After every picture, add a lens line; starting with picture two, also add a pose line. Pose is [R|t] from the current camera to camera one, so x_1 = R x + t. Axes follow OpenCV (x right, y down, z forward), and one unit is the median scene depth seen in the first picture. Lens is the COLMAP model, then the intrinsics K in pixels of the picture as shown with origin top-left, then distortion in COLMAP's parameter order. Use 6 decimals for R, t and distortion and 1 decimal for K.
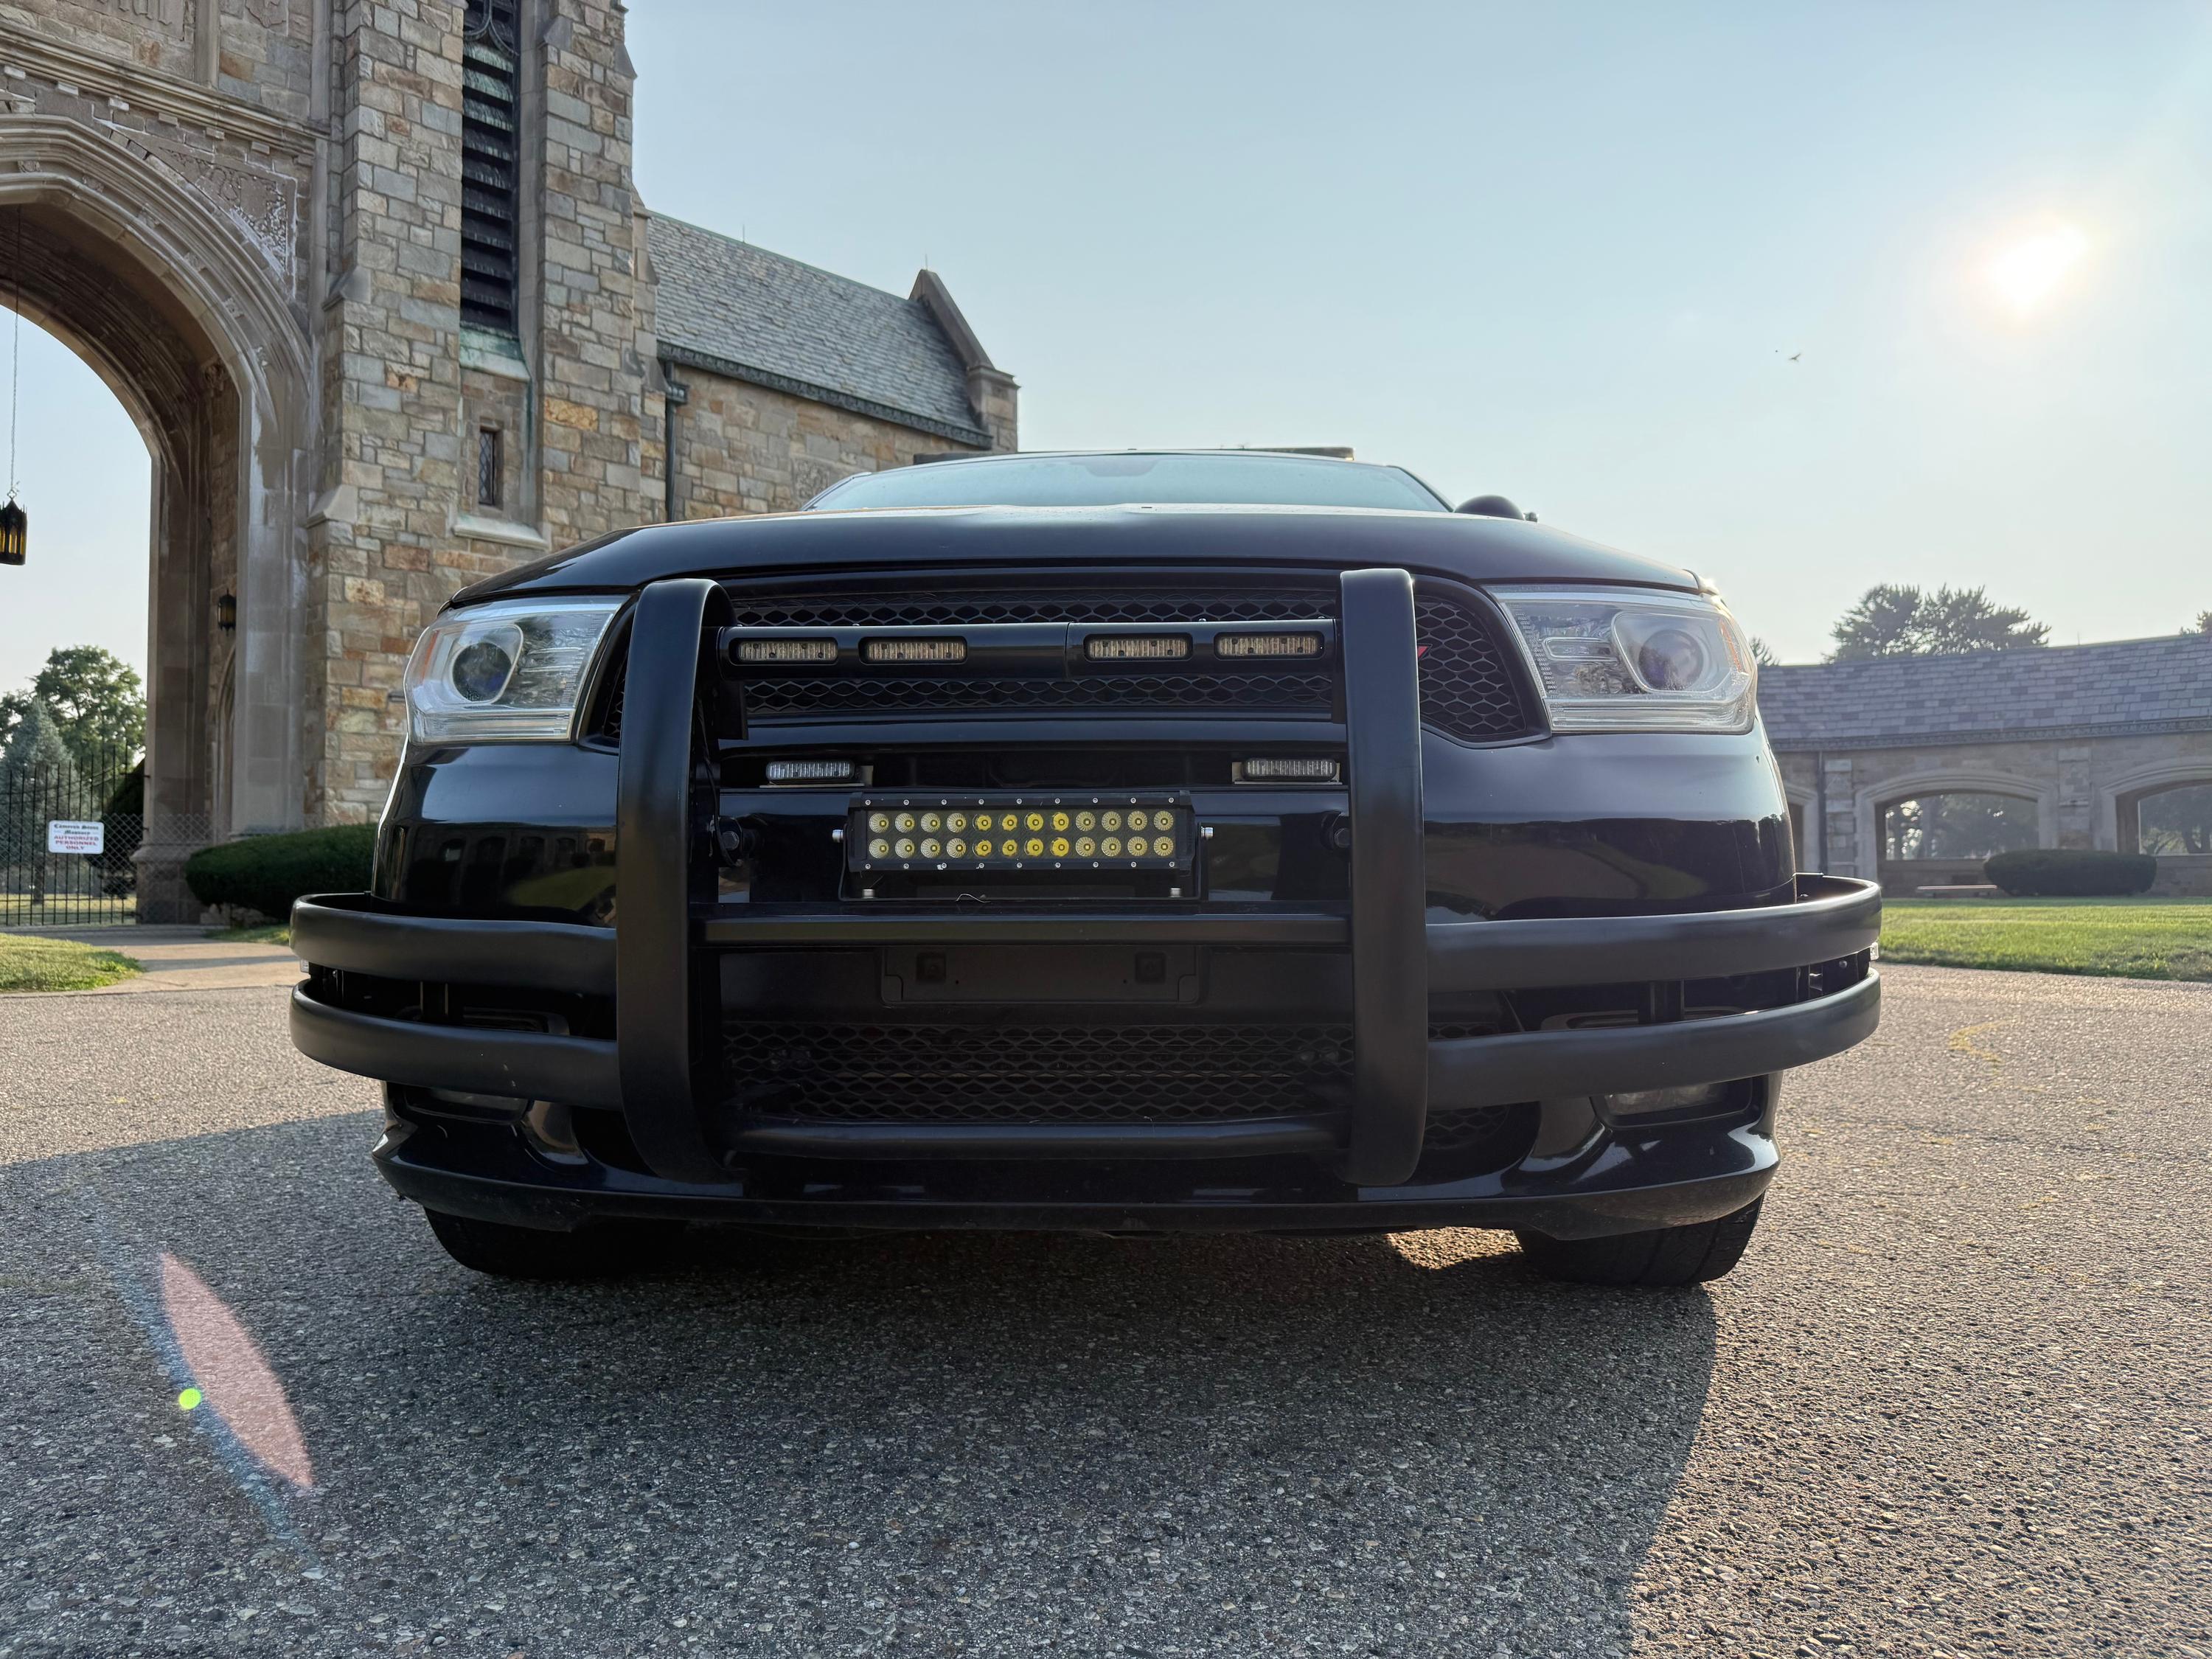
lens RADIAL K [[1551.4, 0, 1119.3], [0, 1551.4, 833.4], [0, 0, 1]] dist [-0.000081, -0.010624]
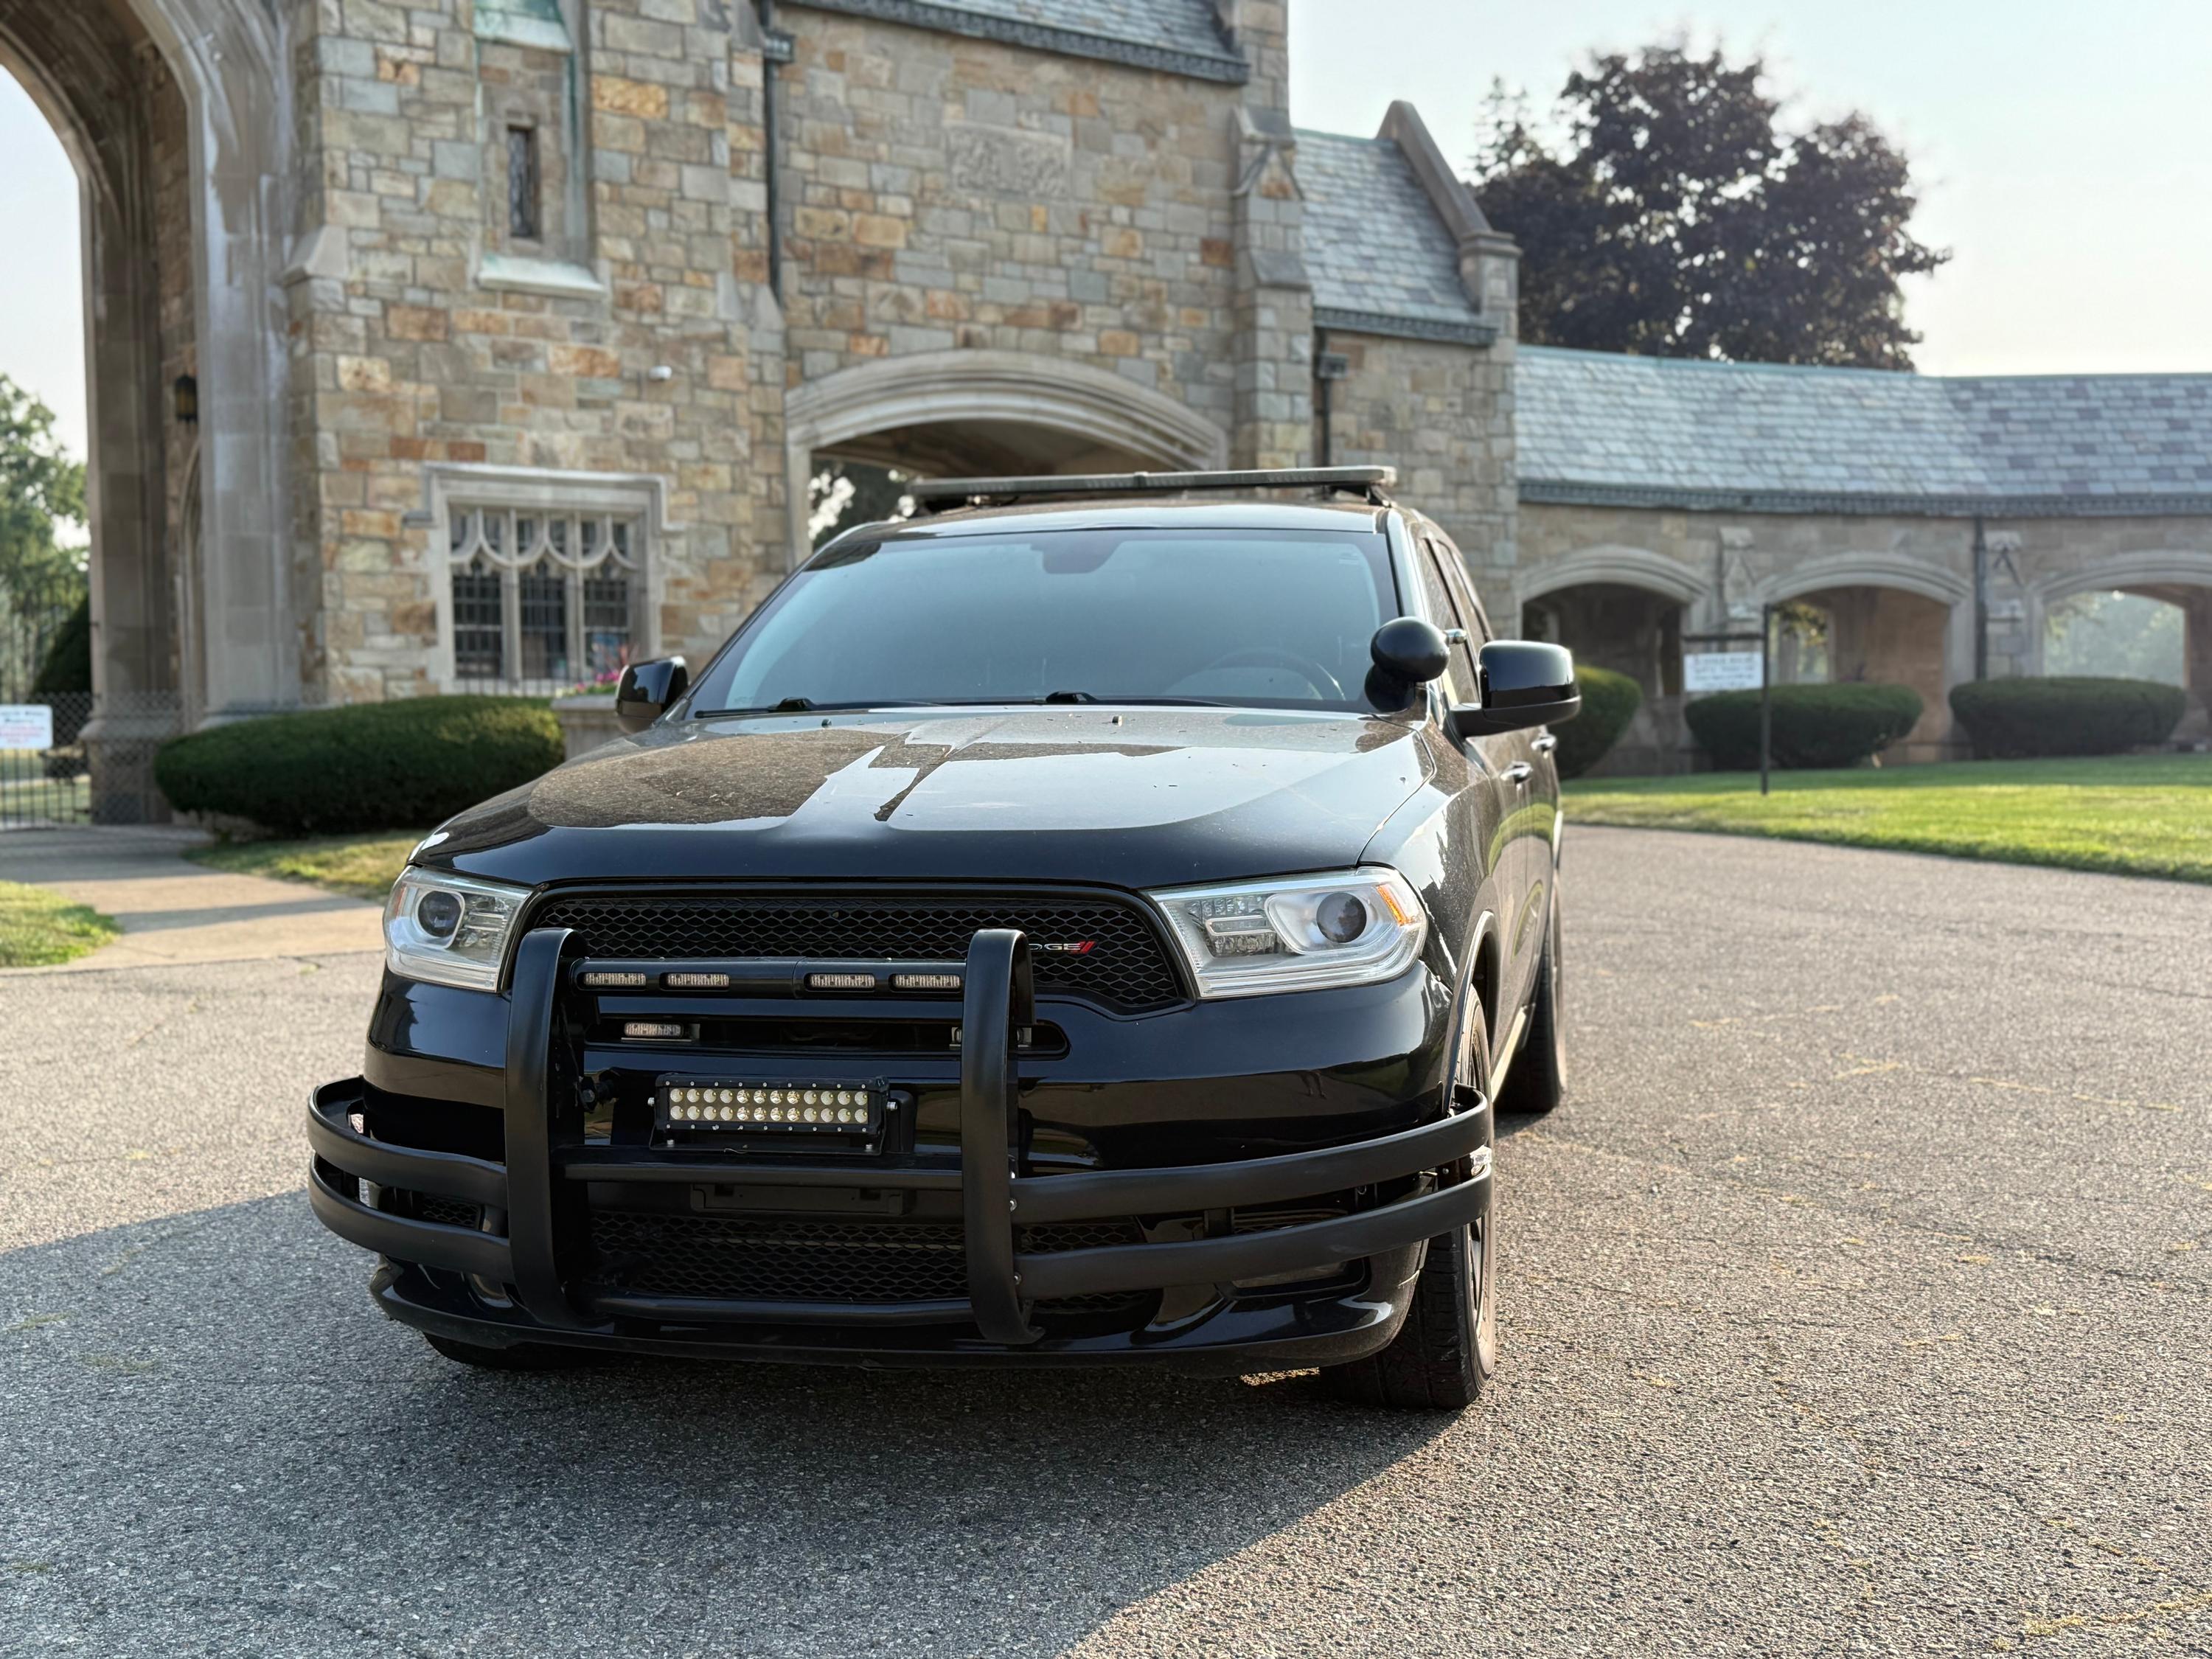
lens RADIAL K [[2436.1, 0, 1106.0], [0, 2436.1, 829.5], [0, 0, 1]] dist [0.198505, -0.475017]
pose [[0.985429, -0.002768, -0.170063, 0.050681], [0.017280, 0.996323, 0.083914, -0.035052], [0.169206, -0.085630, 0.981854, -0.095464]]
